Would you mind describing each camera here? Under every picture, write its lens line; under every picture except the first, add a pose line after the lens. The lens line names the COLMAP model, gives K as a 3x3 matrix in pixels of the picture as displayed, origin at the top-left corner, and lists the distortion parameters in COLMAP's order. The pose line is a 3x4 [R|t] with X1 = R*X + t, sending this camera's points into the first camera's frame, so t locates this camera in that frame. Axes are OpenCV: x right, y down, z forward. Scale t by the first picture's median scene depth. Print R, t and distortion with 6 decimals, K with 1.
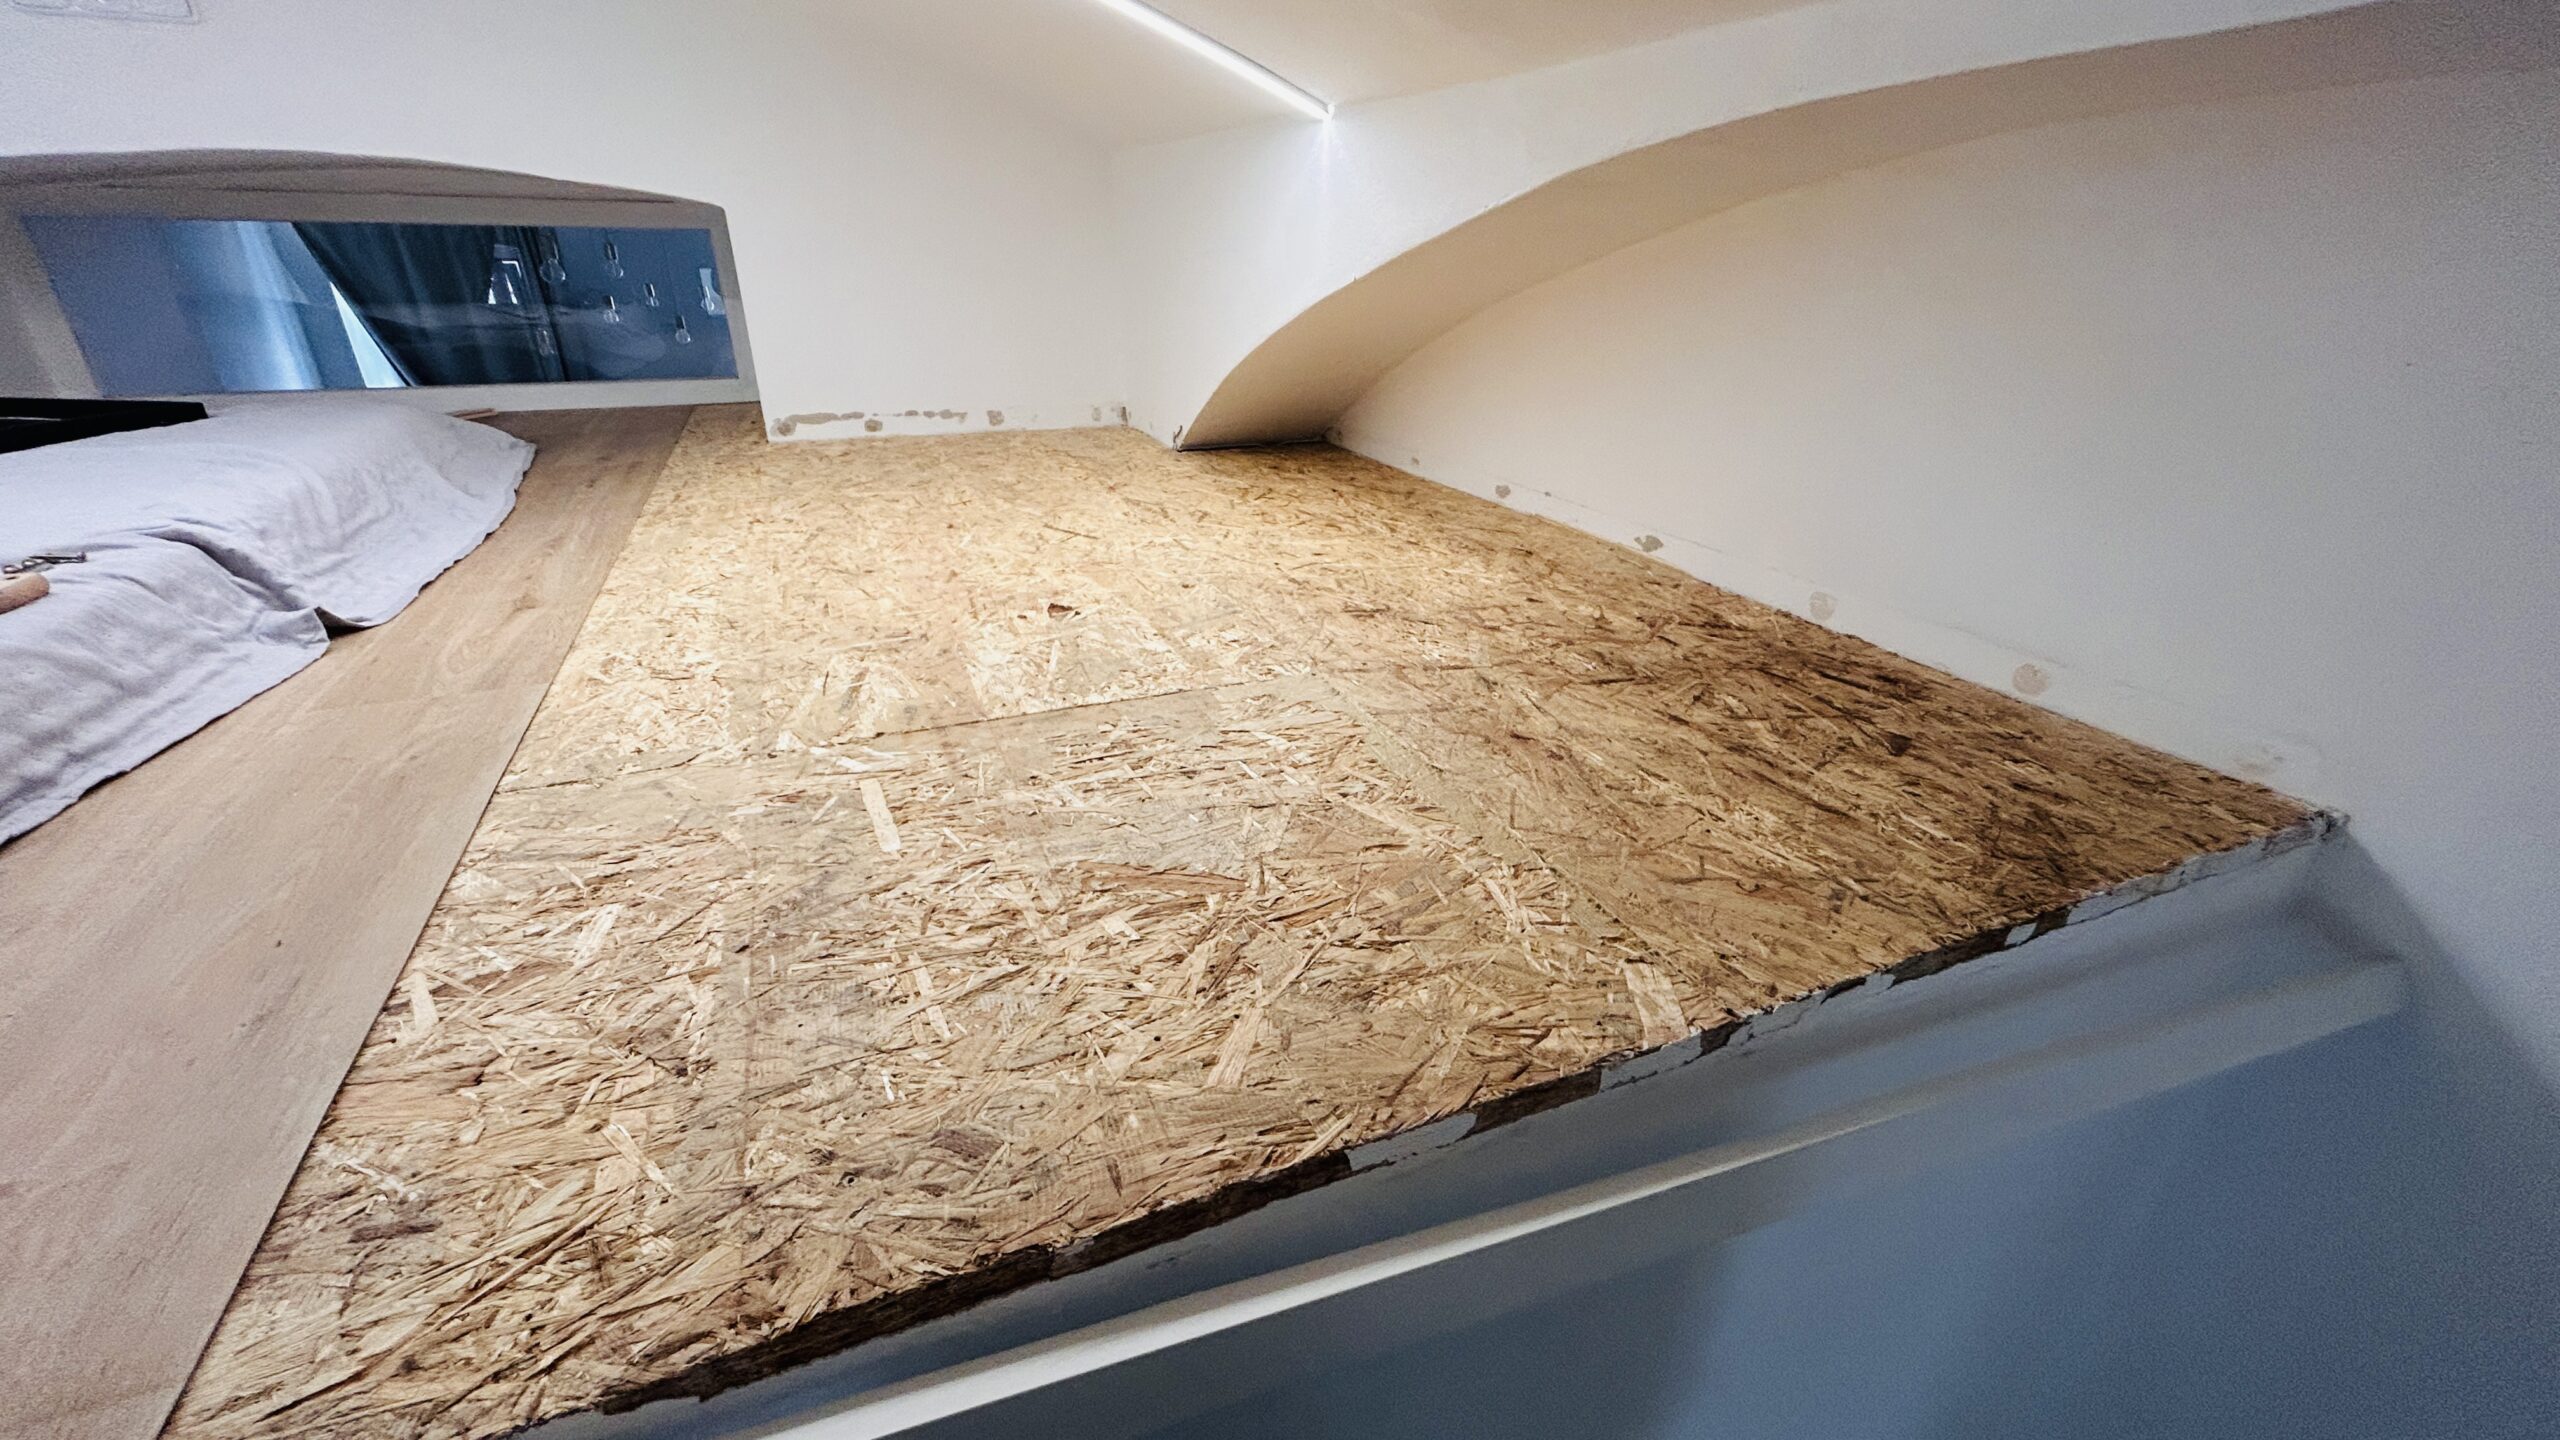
lens RADIAL K [[1061.3, 0, 1272.3], [0, 1061.3, 745.1], [0, 0, 1]] dist [0.004365, -0.002056]
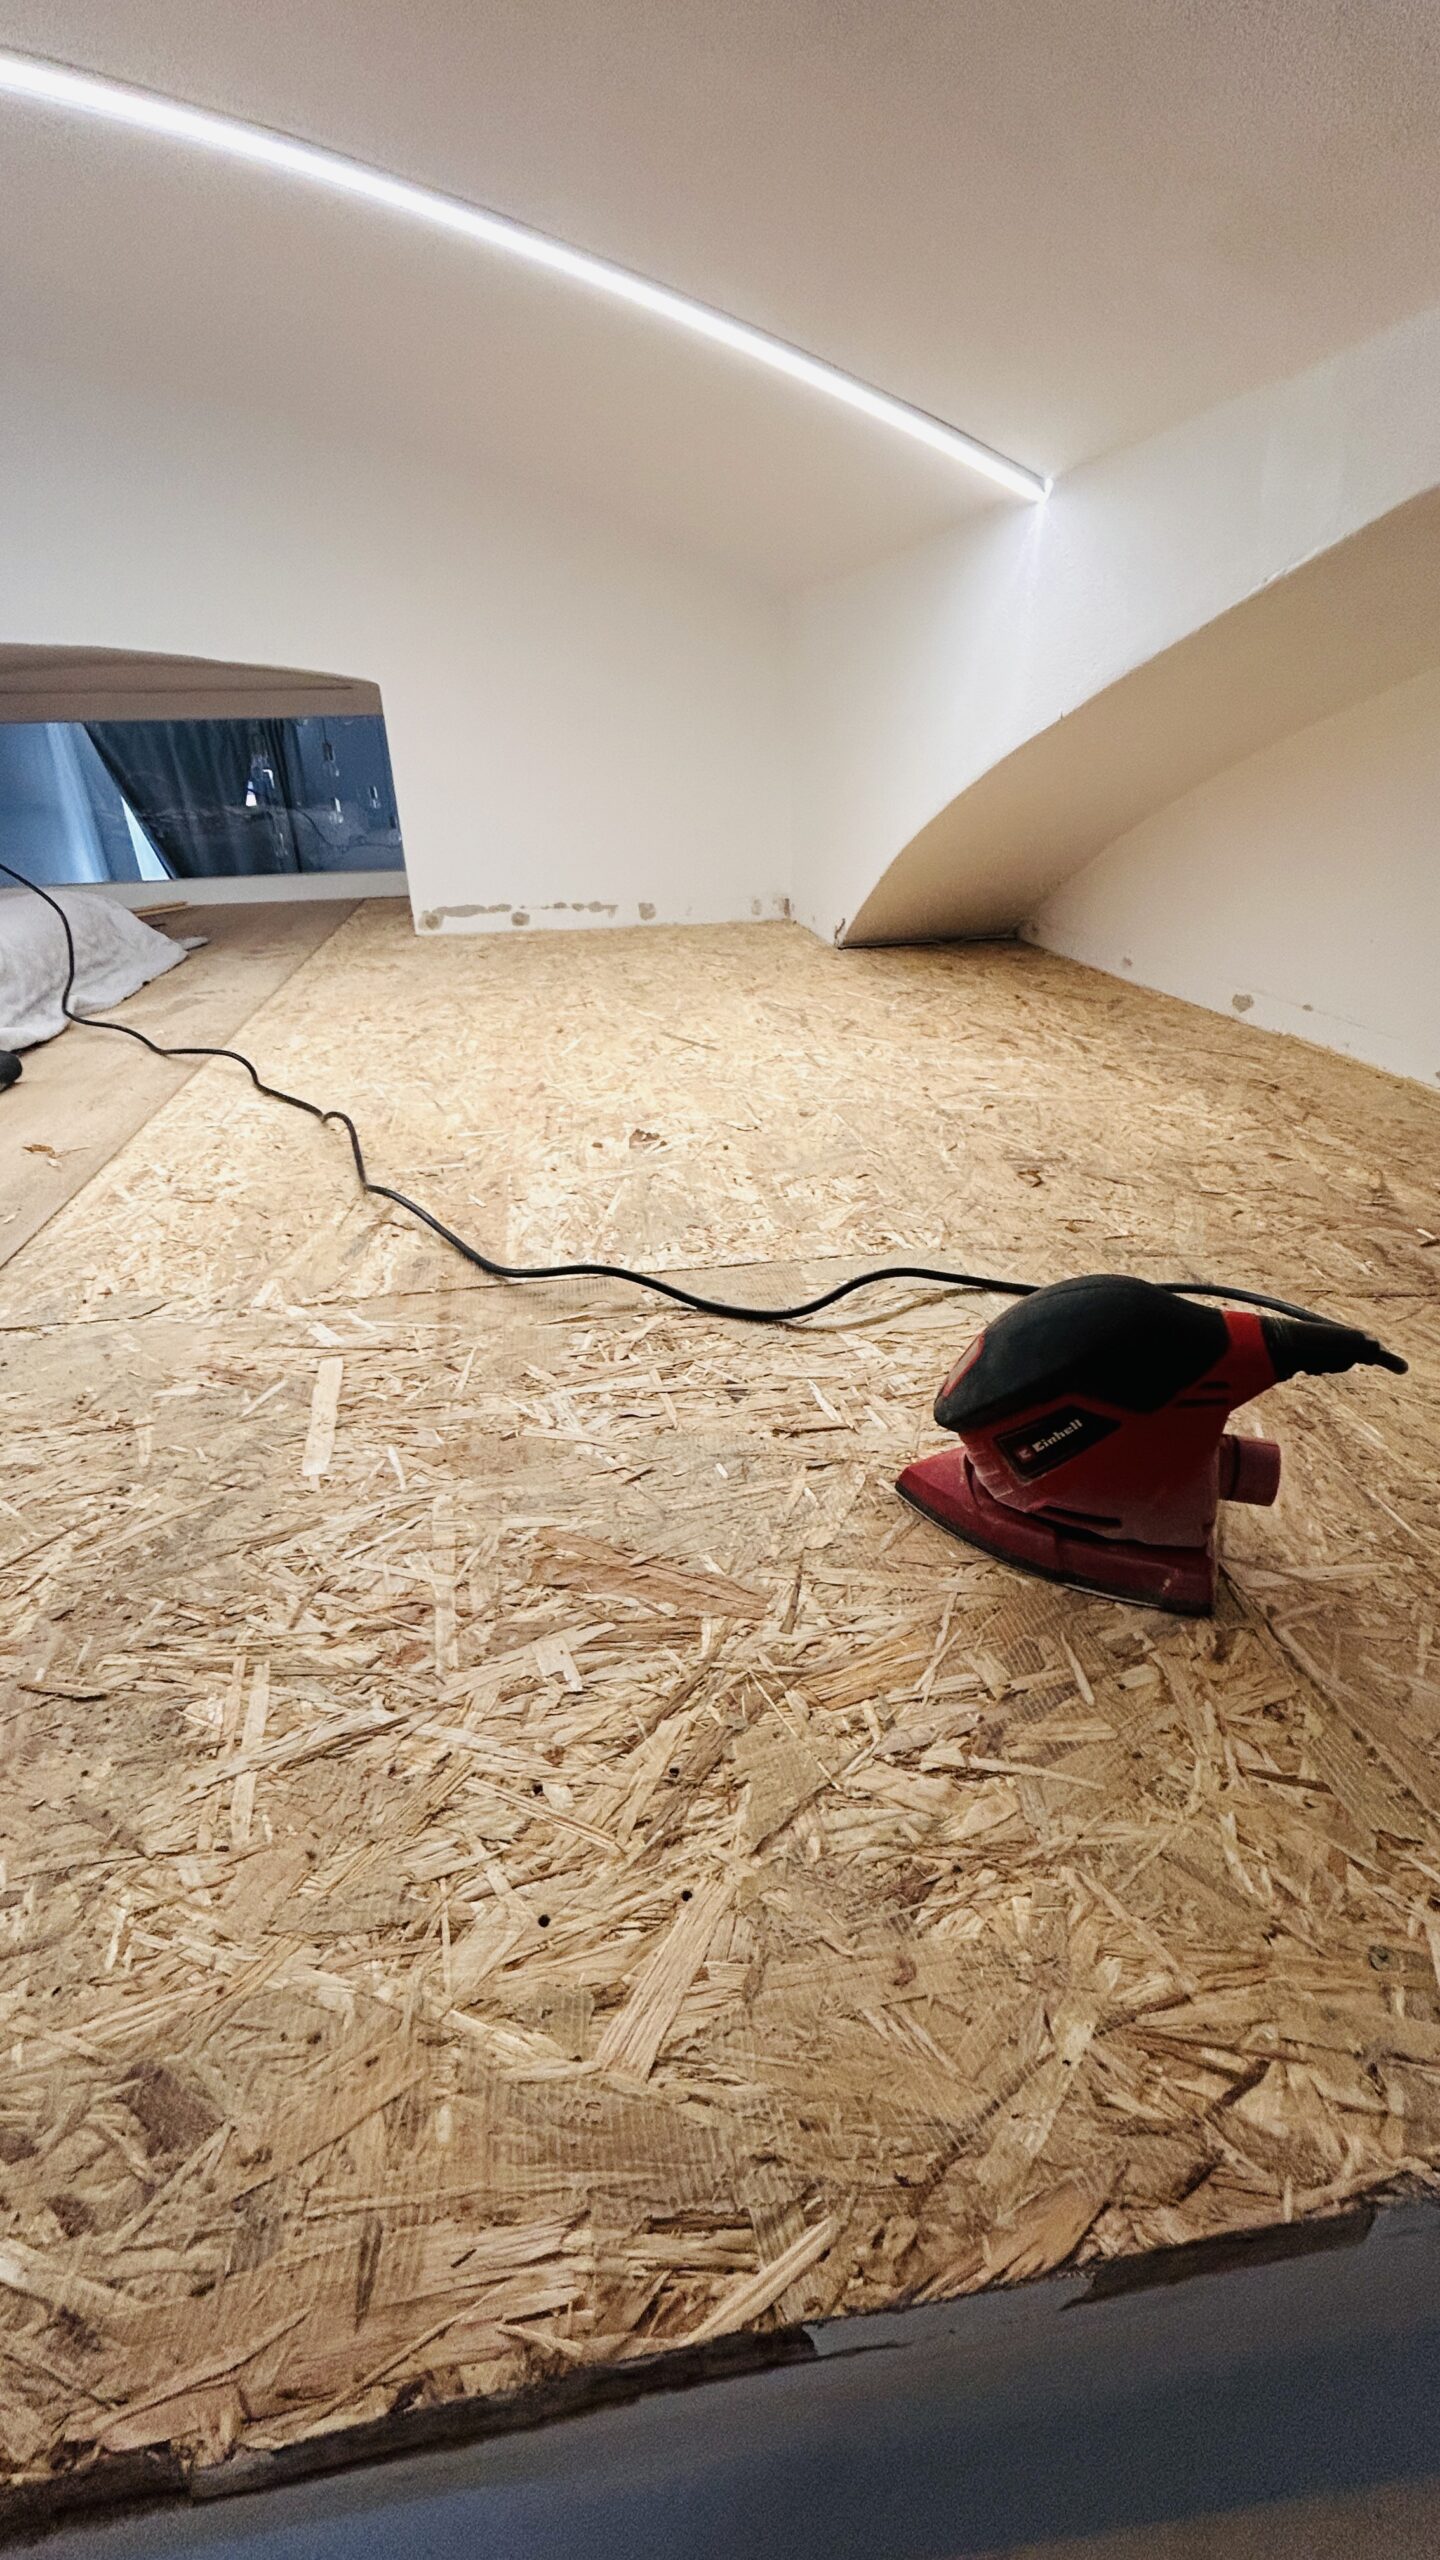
lens RADIAL K [[1061.3, 0, 682.9], [0, 1061.3, 1291.7], [0, 0, 1]] dist [0.004365, -0.002056]
pose [[0.967145, 0.086562, -0.239036, 0.056697], [-0.077041, 0.995828, 0.048911, -0.079532], [0.242273, -0.028888, 0.969778, 0.317605]]
